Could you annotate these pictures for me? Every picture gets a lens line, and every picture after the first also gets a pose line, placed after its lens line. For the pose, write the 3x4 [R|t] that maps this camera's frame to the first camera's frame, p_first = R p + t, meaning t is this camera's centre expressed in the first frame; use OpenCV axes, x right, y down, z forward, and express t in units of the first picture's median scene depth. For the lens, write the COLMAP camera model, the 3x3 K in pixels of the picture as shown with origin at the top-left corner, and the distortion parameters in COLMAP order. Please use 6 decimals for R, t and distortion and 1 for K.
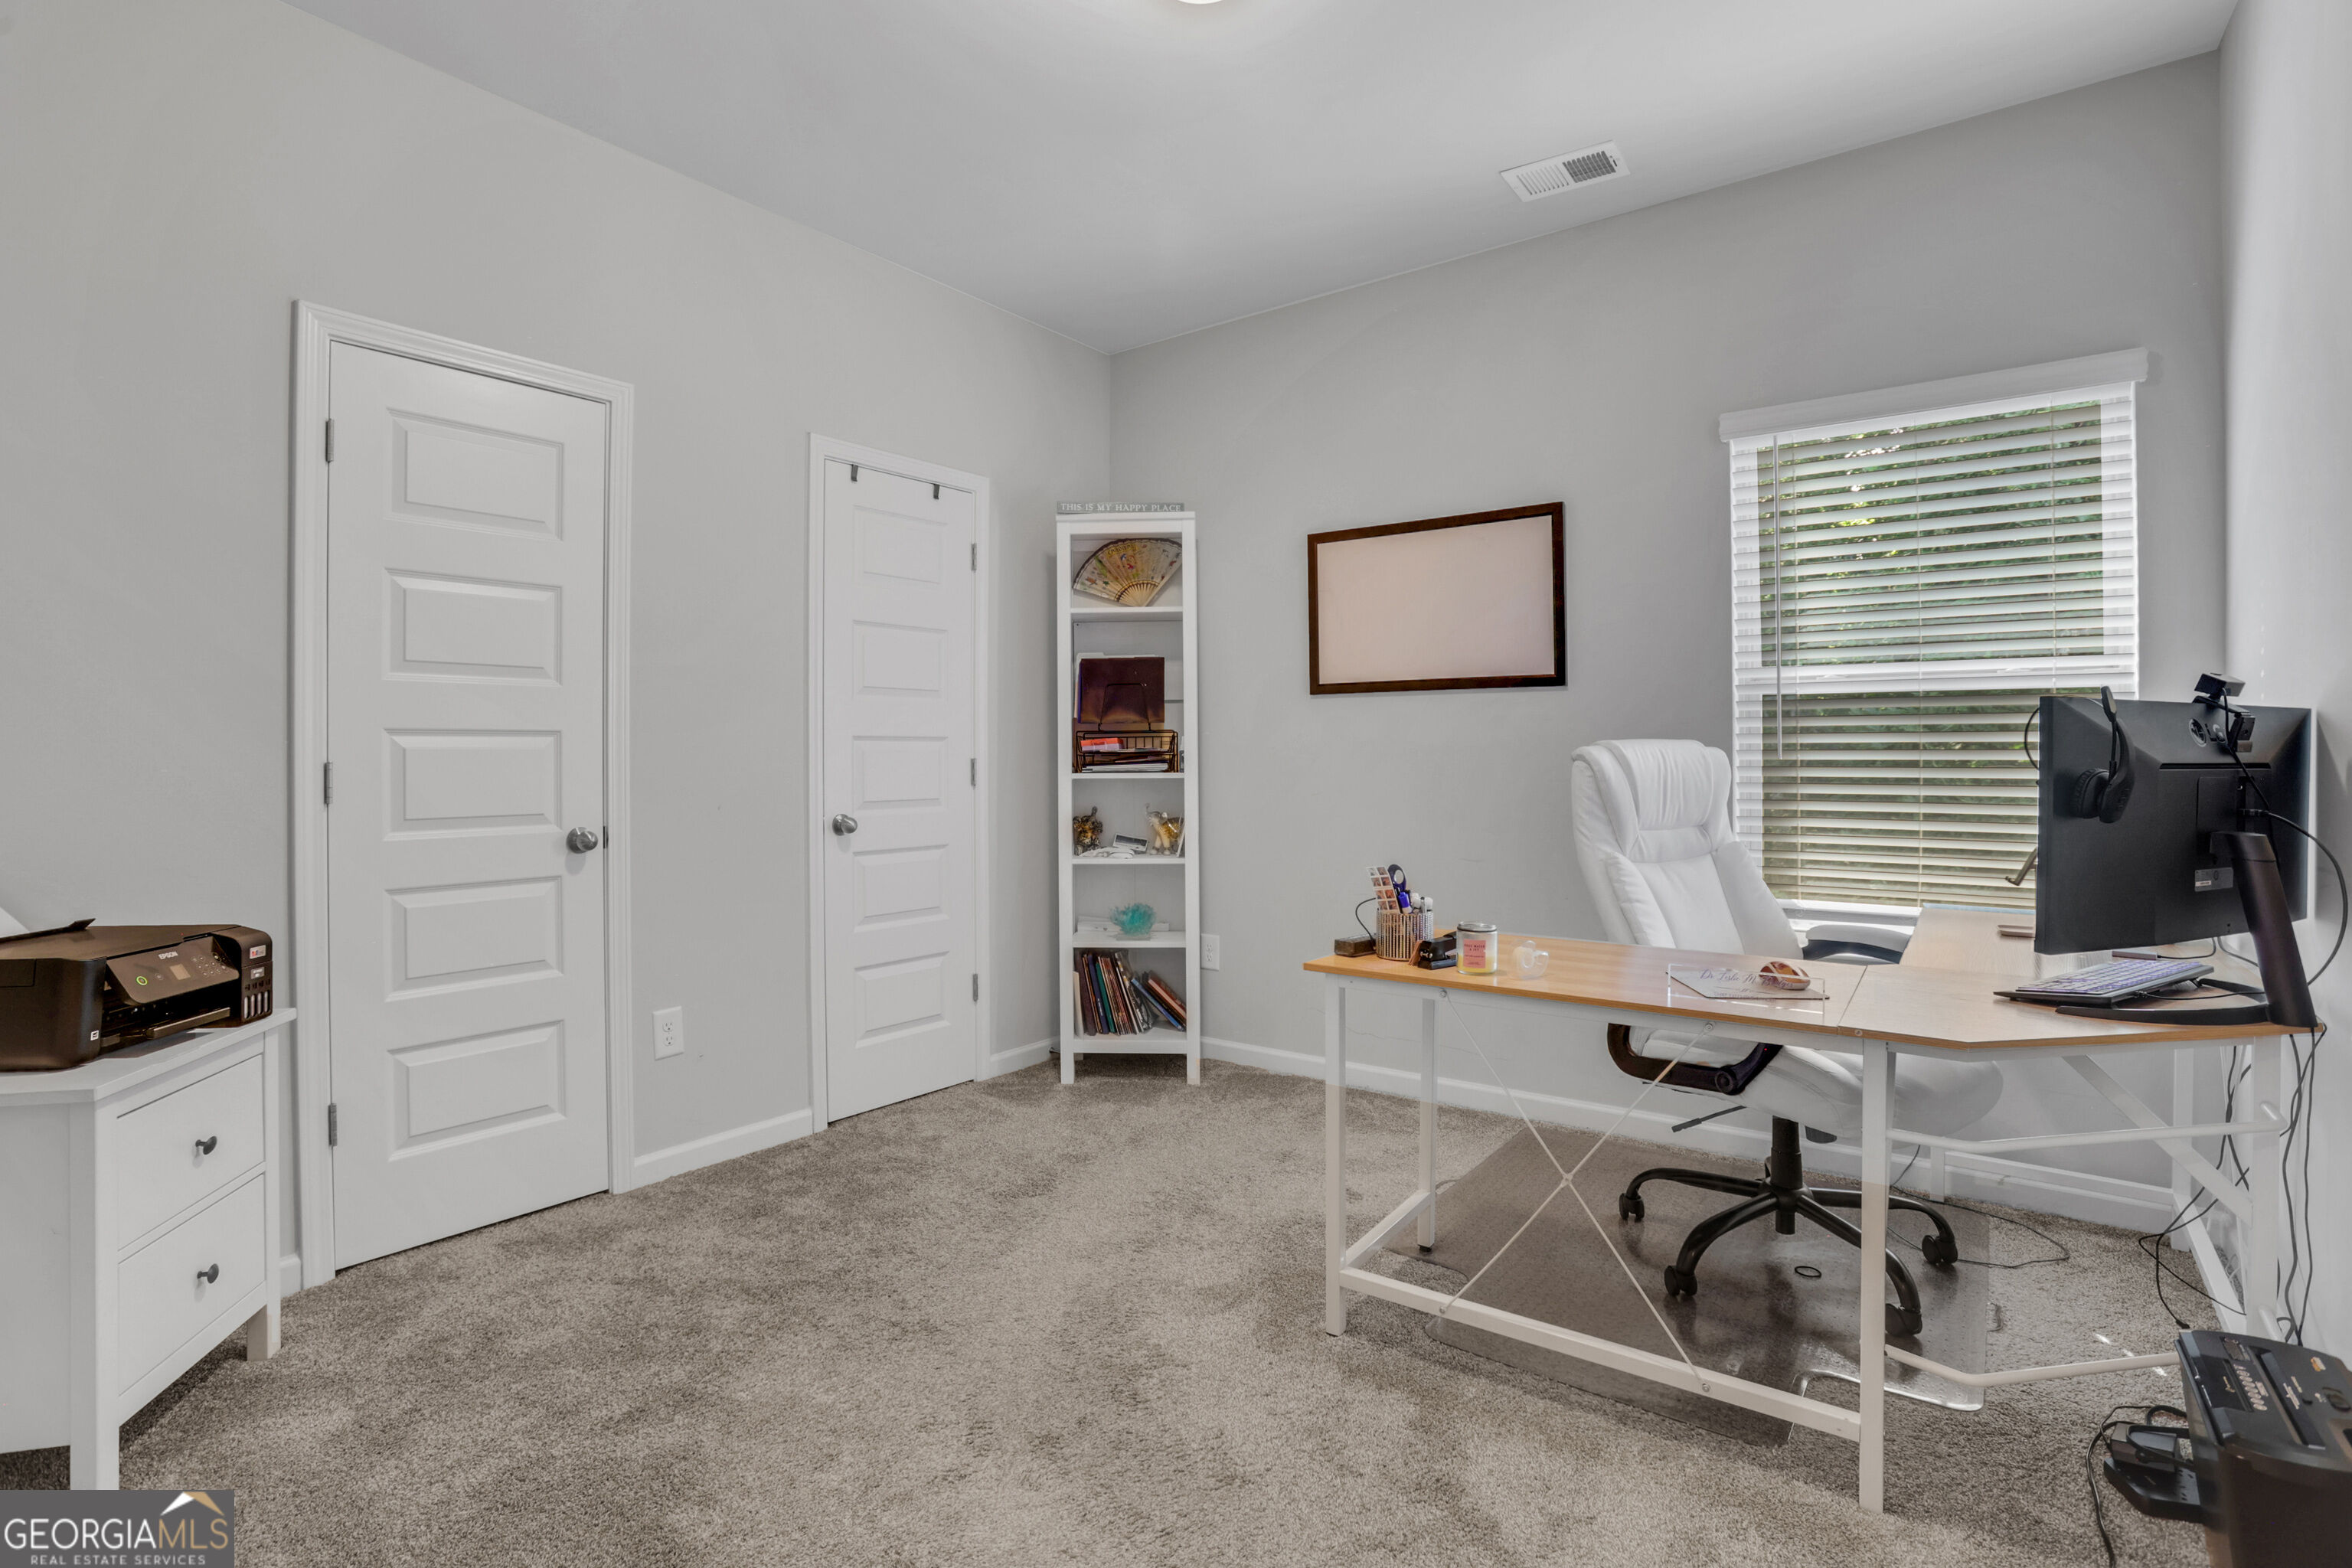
lens RADIAL K [[1120.7, 0, 1168.3], [0, 1120.7, 748.1], [0, 0, 1]] dist [-0.053050, 0.020837]
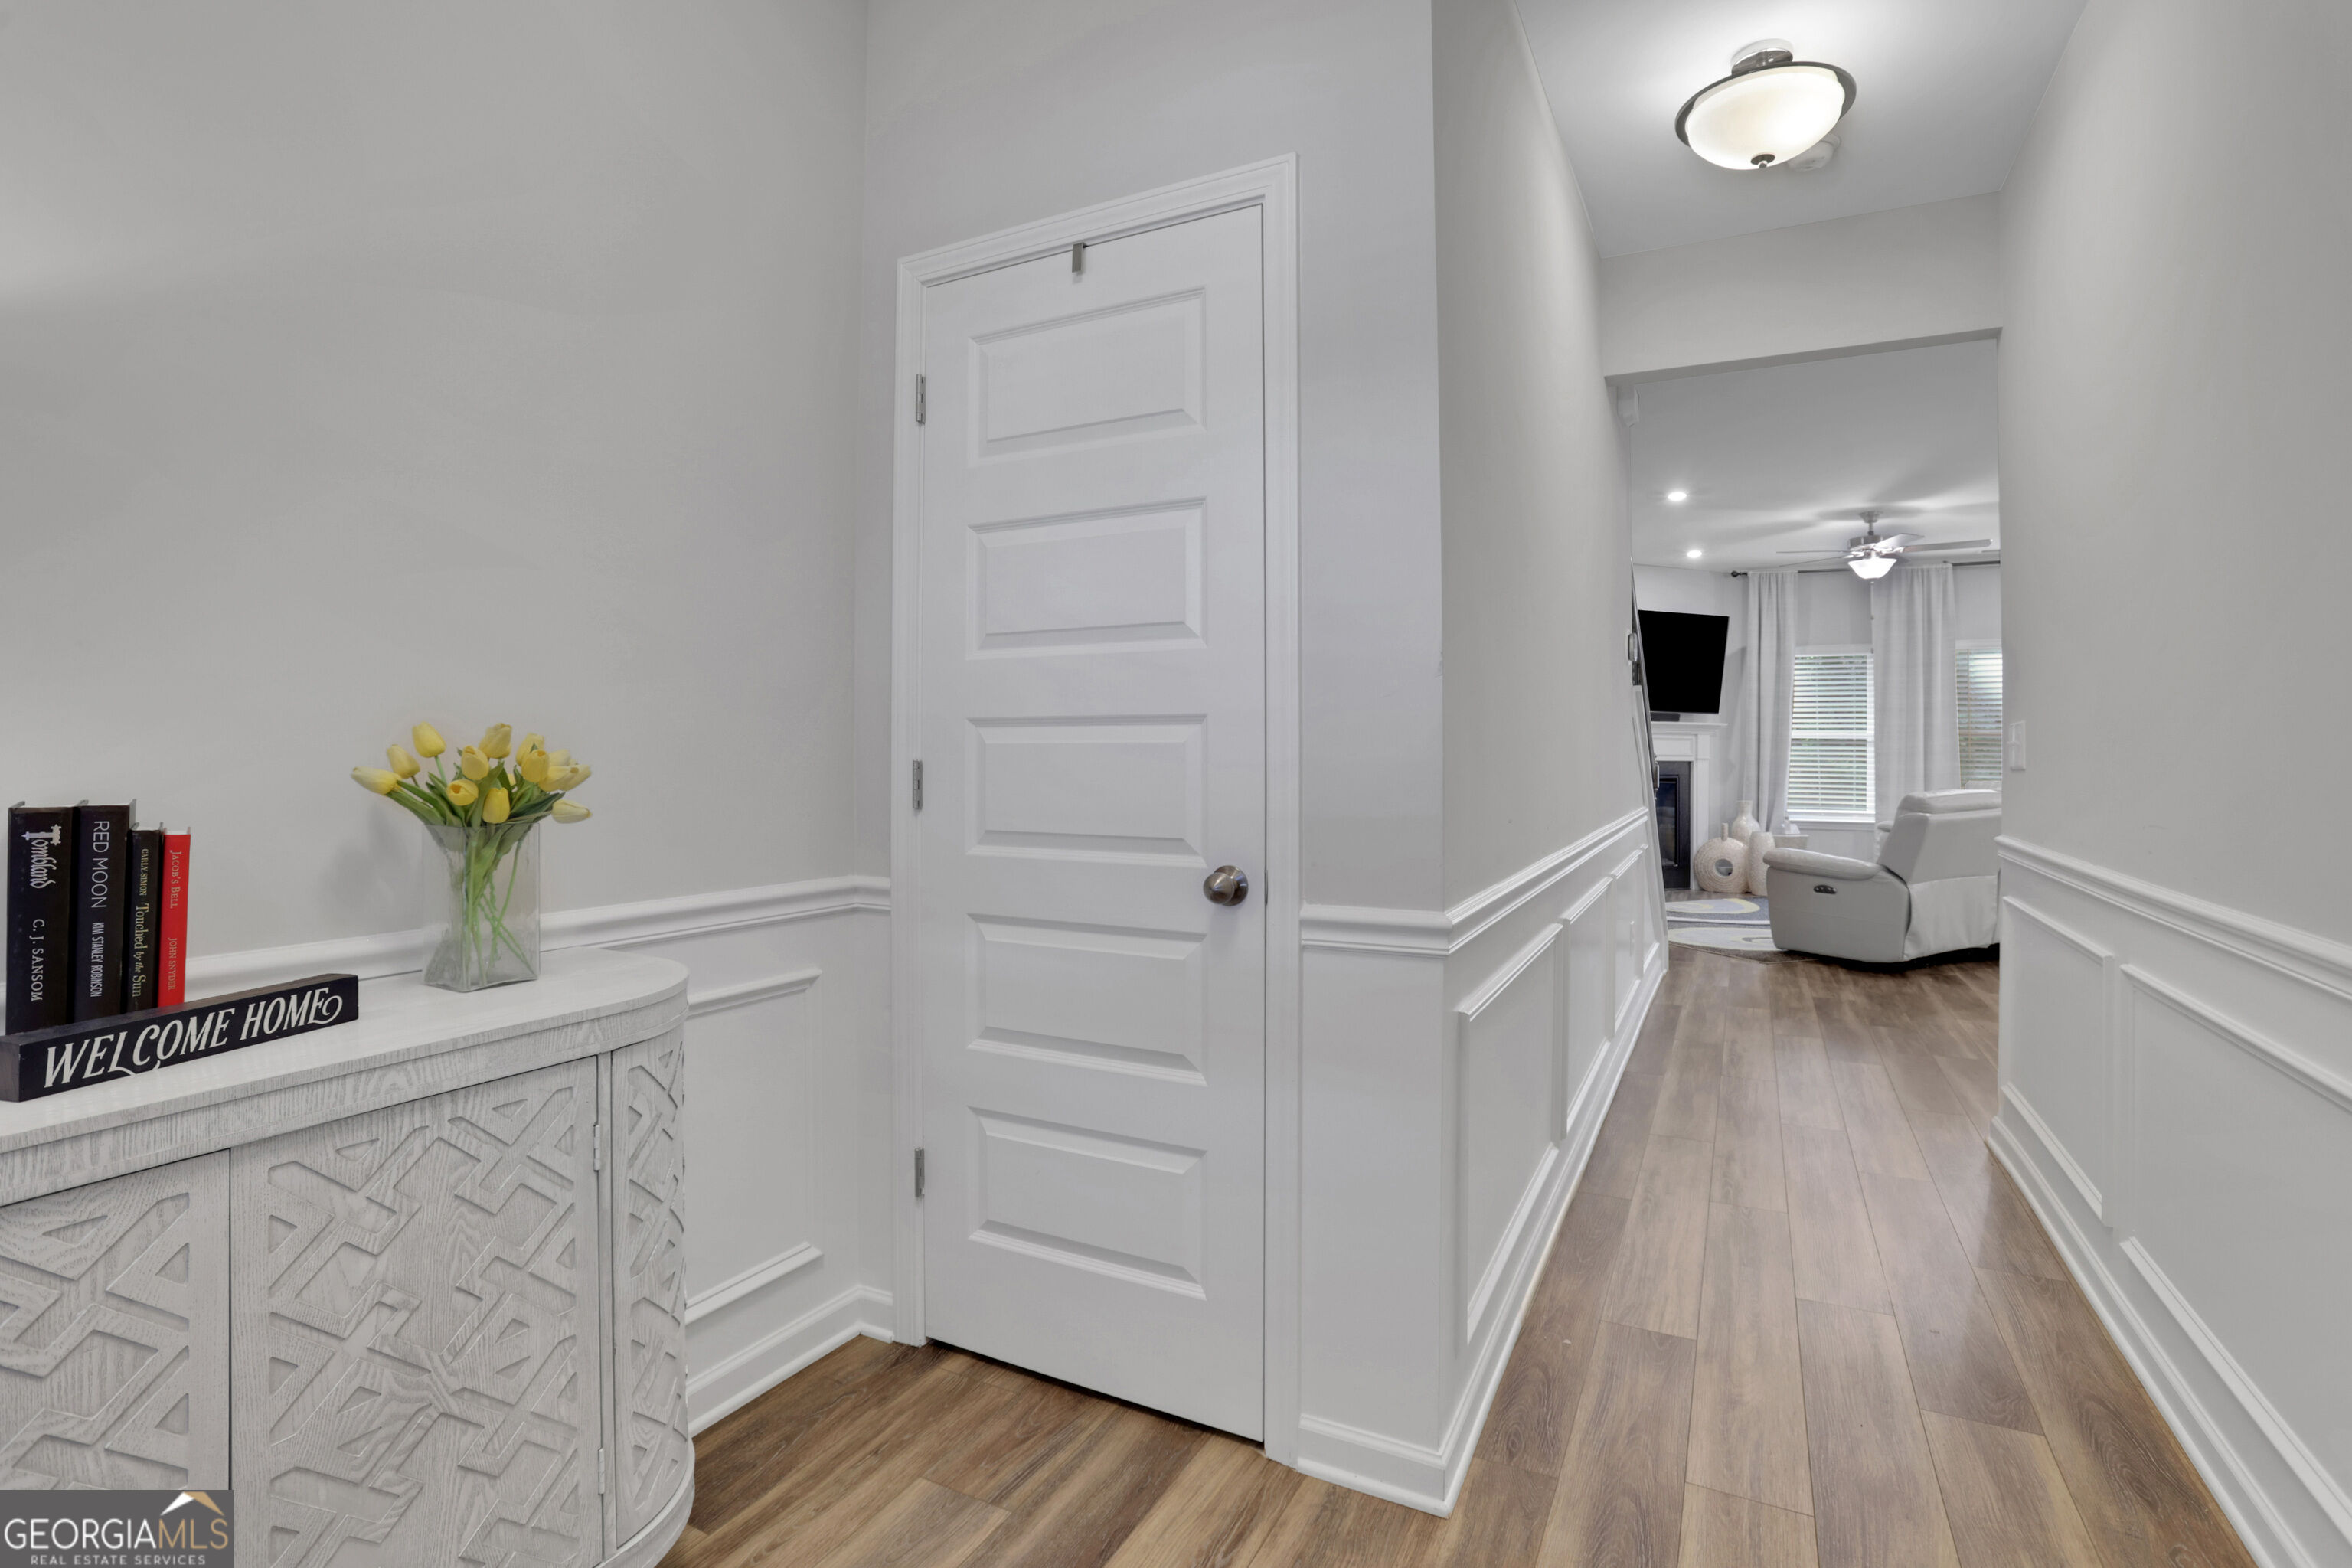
lens RADIAL K [[1120.7, 0, 1168.3], [0, 1120.7, 748.1], [0, 0, 1]] dist [-0.053050, 0.020837]
pose [[0.156309, -0.007764, -0.987678, 0.112552], [0.000330, 0.999969, -0.007808, 0.008693], [0.987708, 0.000895, 0.156307, 0.880249]]
